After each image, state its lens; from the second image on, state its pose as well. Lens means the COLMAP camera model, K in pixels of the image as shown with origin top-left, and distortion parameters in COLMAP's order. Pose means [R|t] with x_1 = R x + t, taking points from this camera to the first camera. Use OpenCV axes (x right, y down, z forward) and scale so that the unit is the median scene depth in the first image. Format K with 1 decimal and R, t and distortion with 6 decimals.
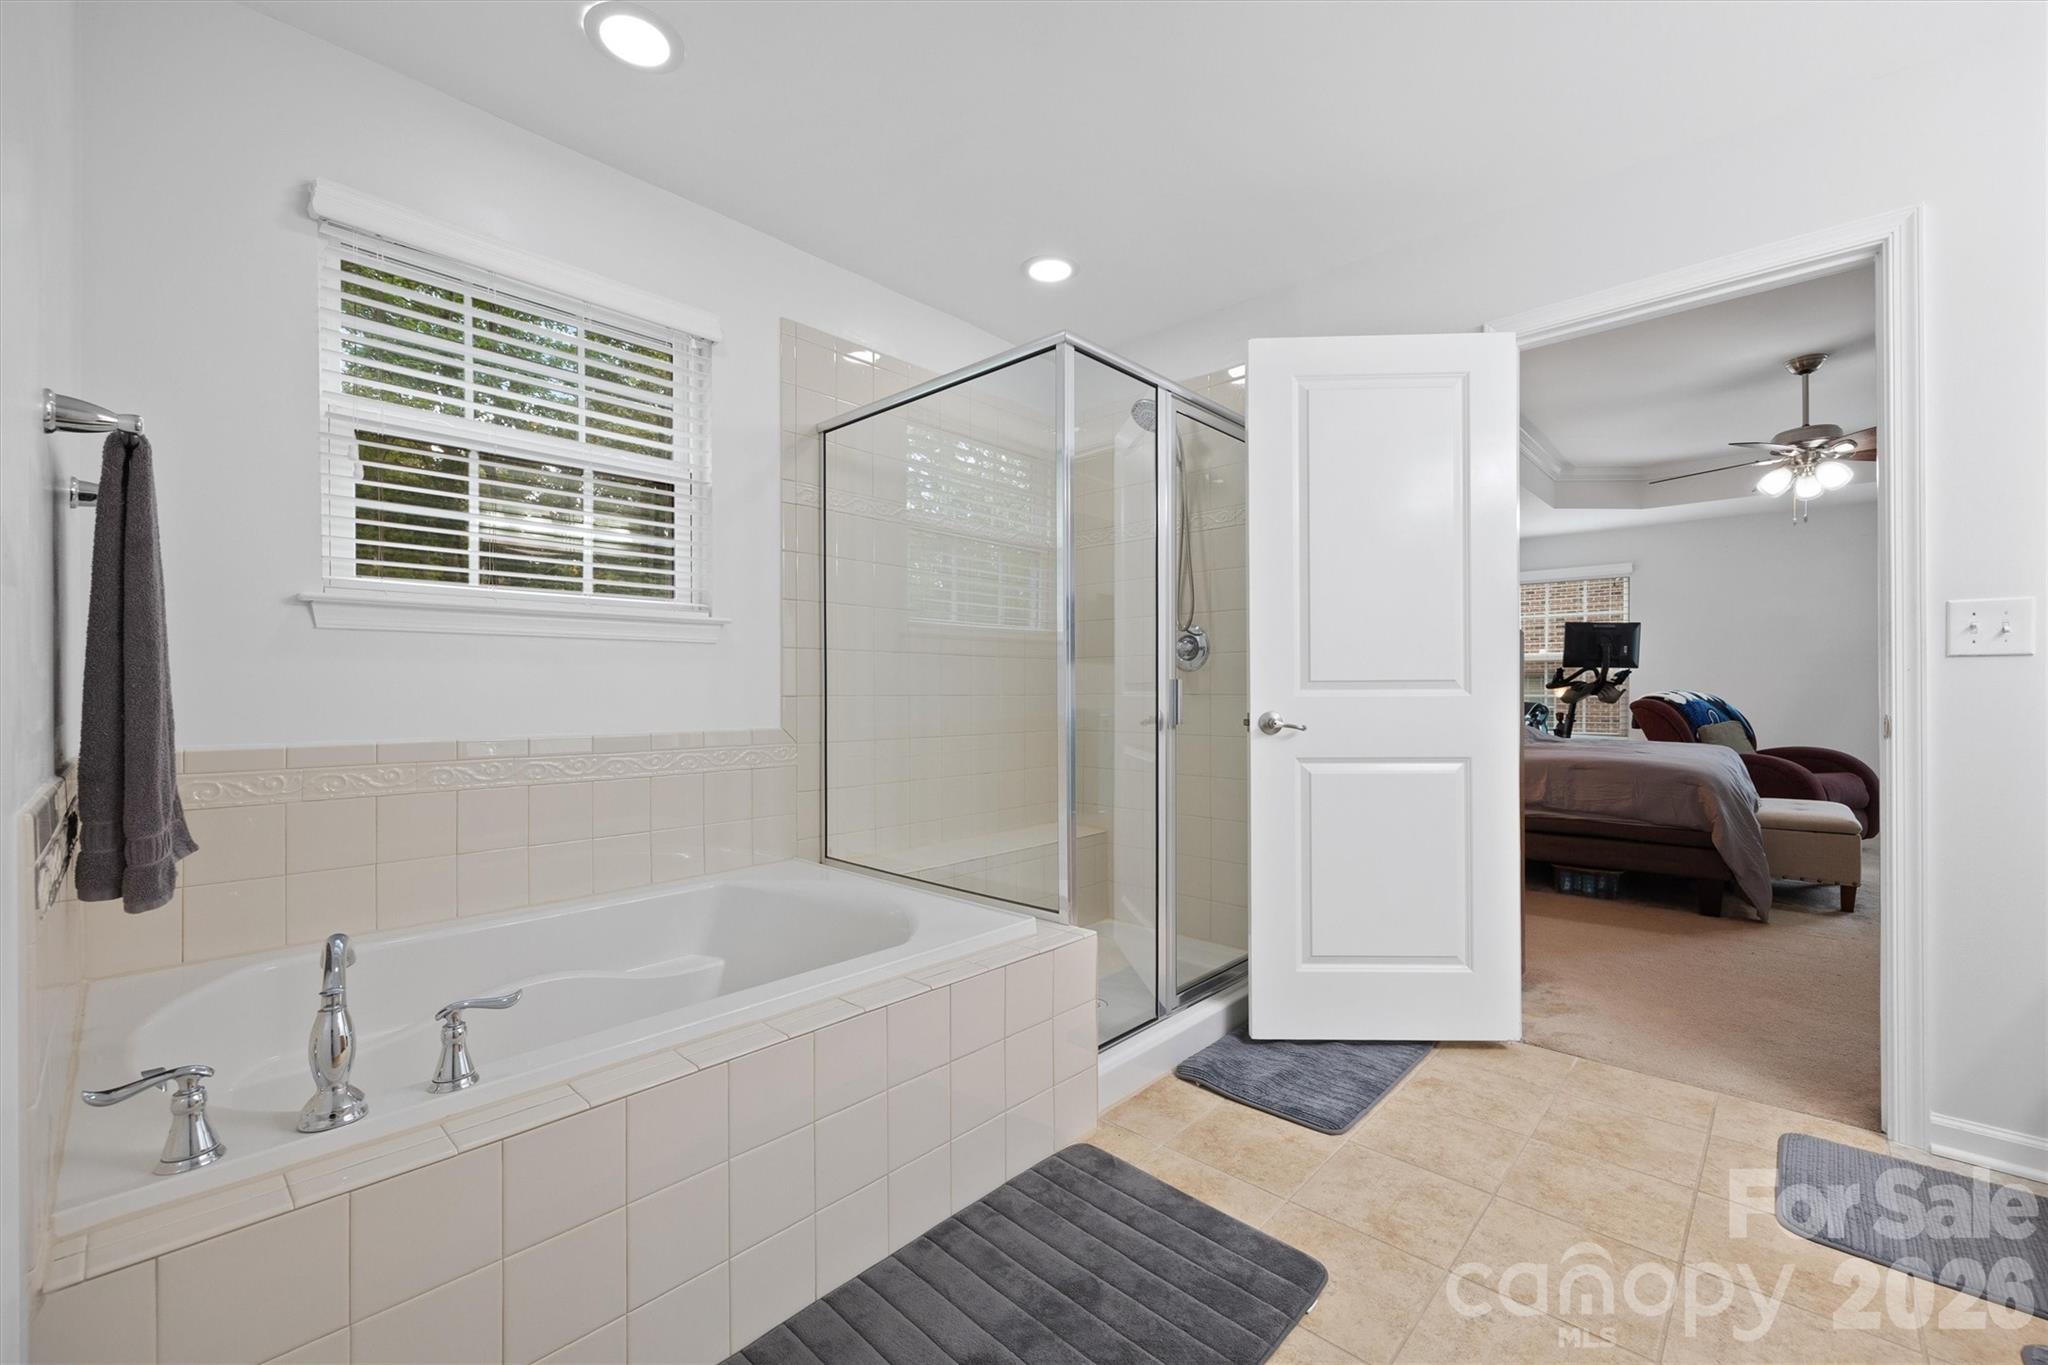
lens RADIAL K [[825.7, 0, 1027.4], [0, 825.7, 683.1], [0, 0, 1]] dist [0.000891, 0.000022]
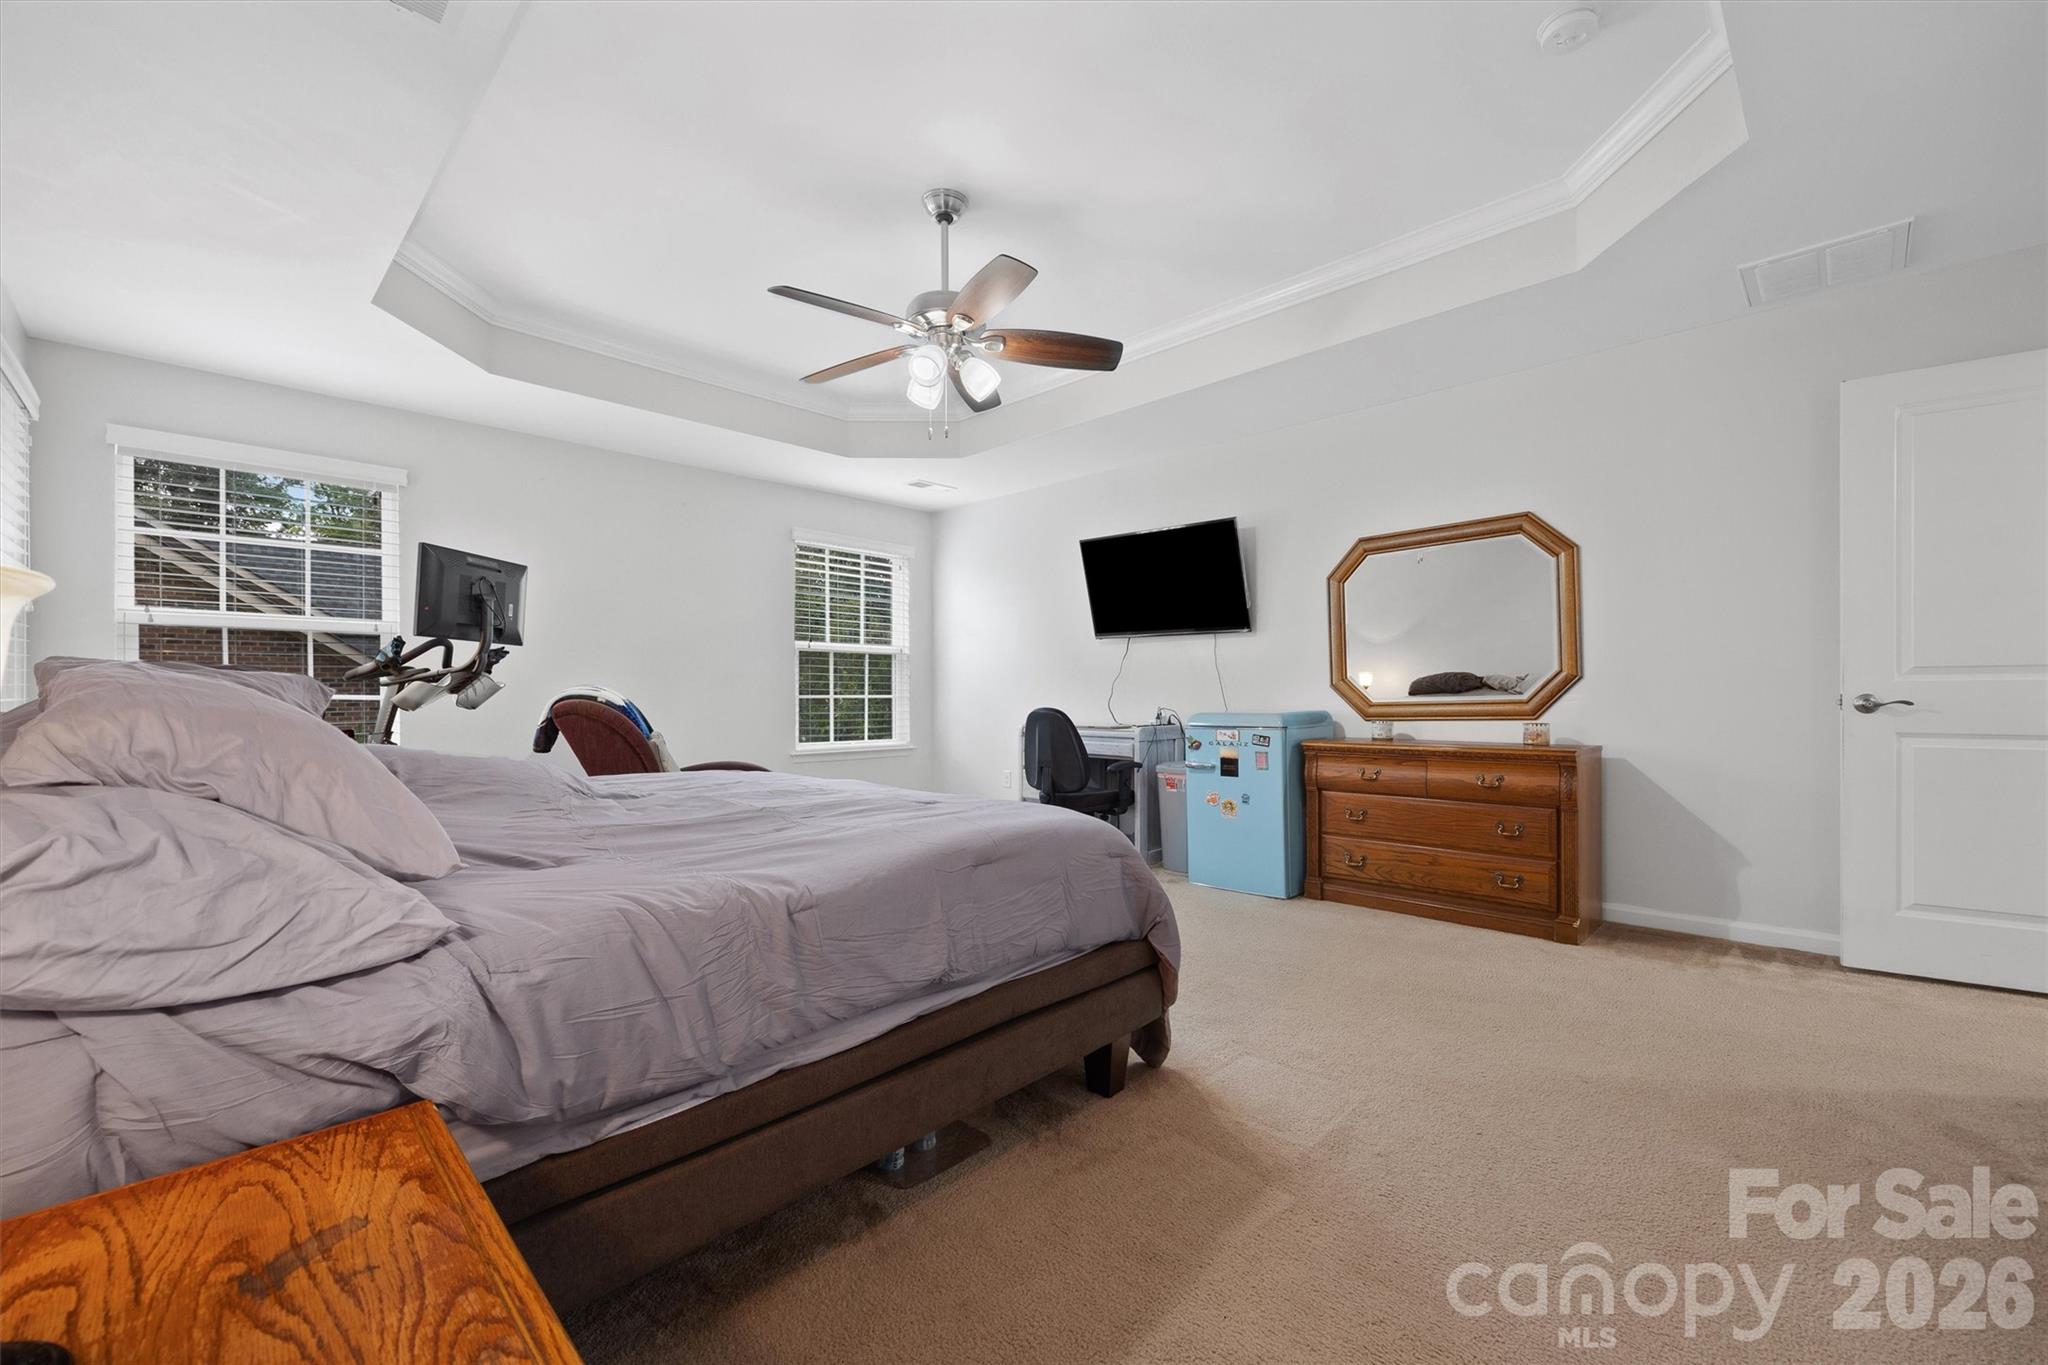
lens RADIAL K [[825.7, 0, 1033.2], [0, 825.7, 689.8], [0, 0, 1]] dist [0.000891, 0.000022]
pose [[0.012216, 0.004904, 0.999913, 0.192141], [-0.004487, 0.999978, -0.004850, 0.014098], [-0.999915, -0.004428, 0.012238, 0.685499]]
